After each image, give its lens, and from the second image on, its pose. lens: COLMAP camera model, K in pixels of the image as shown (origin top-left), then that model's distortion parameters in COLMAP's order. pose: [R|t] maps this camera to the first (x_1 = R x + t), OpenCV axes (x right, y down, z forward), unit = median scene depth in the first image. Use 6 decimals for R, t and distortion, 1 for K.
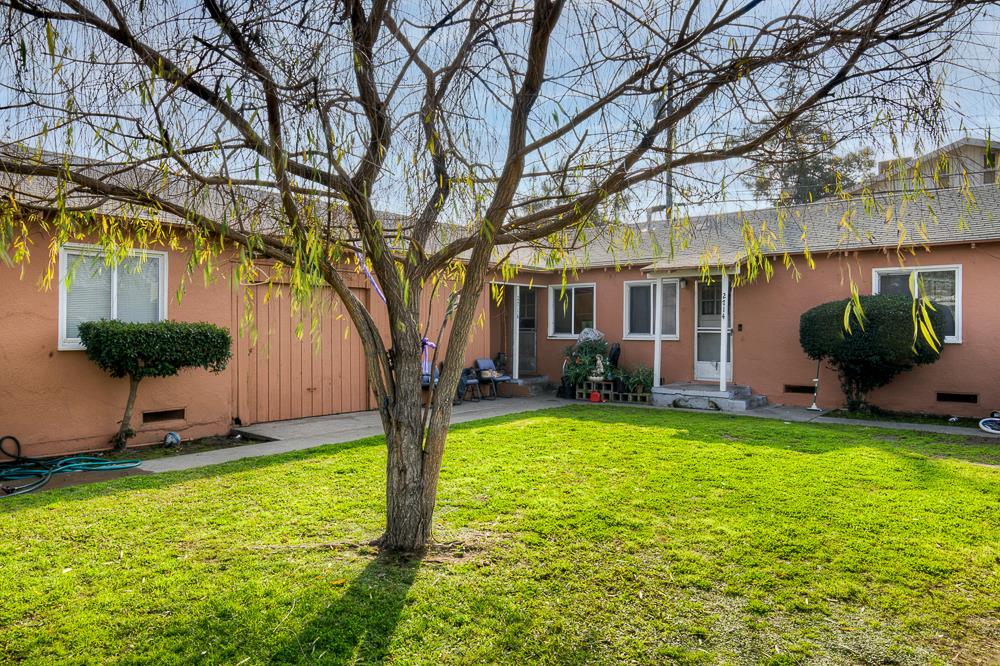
lens RADIAL K [[654.4, 0, 500.0], [0, 654.4, 333.0], [0, 0, 1]] dist [-0.001031, 0.000105]
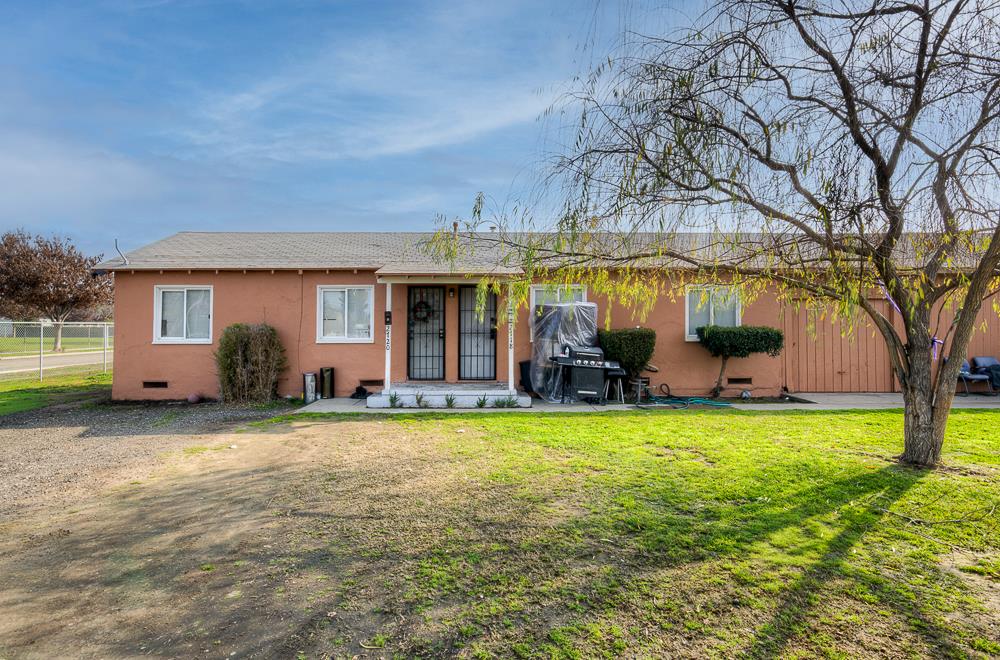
lens RADIAL K [[471.3, 0, 499.4], [0, 471.3, 321.7], [0, 0, 1]] dist [0.000371, -0.000017]
pose [[0.624985, -0.013346, -0.780523, 0.073510], [-0.002128, 0.999821, -0.018799, -0.004635], [0.780634, 0.013410, 0.624845, -0.337180]]
